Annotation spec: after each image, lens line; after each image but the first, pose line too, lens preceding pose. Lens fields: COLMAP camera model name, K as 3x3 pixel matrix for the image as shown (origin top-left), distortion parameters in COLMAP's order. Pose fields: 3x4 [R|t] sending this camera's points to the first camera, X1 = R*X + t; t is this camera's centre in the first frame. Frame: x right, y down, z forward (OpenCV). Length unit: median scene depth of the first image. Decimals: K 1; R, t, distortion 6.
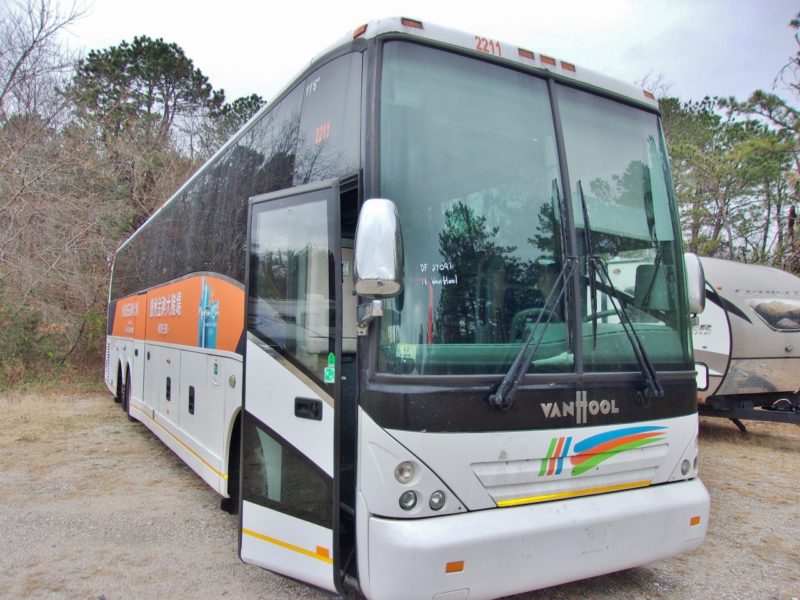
lens RADIAL K [[627.1, 0, 398.4], [0, 627.1, 302.0], [0, 0, 1]] dist [0.001124, 0.026117]
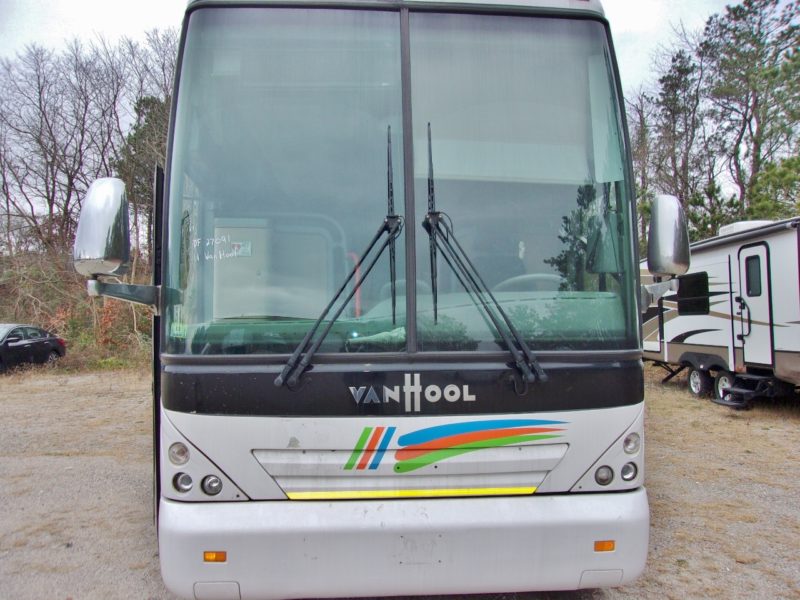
lens RADIAL K [[627.1, 0, 395.8], [0, 627.1, 297.4], [0, 0, 1]] dist [0.001124, 0.026117]
pose [[0.900687, -0.037520, -0.432845, 0.651873], [0.047313, 0.998810, 0.011873, 0.028869], [0.431884, -0.031173, 0.901390, 0.237598]]
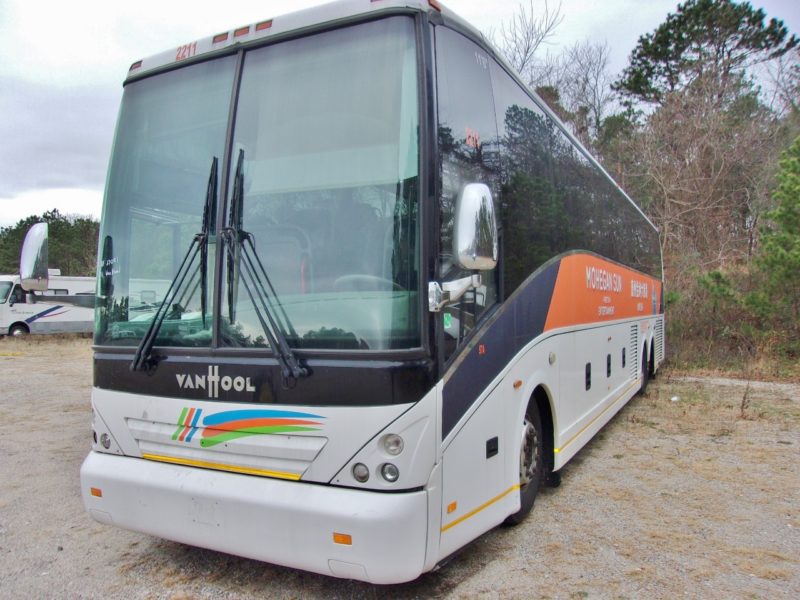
lens RADIAL K [[627.1, 0, 401.1], [0, 627.1, 298.8], [0, 0, 1]] dist [0.001124, 0.026117]
pose [[0.534358, -0.042953, -0.844166, 1.325955], [0.072184, 0.997379, -0.005056, 0.063383], [0.842171, -0.058233, 0.536057, 0.733991]]
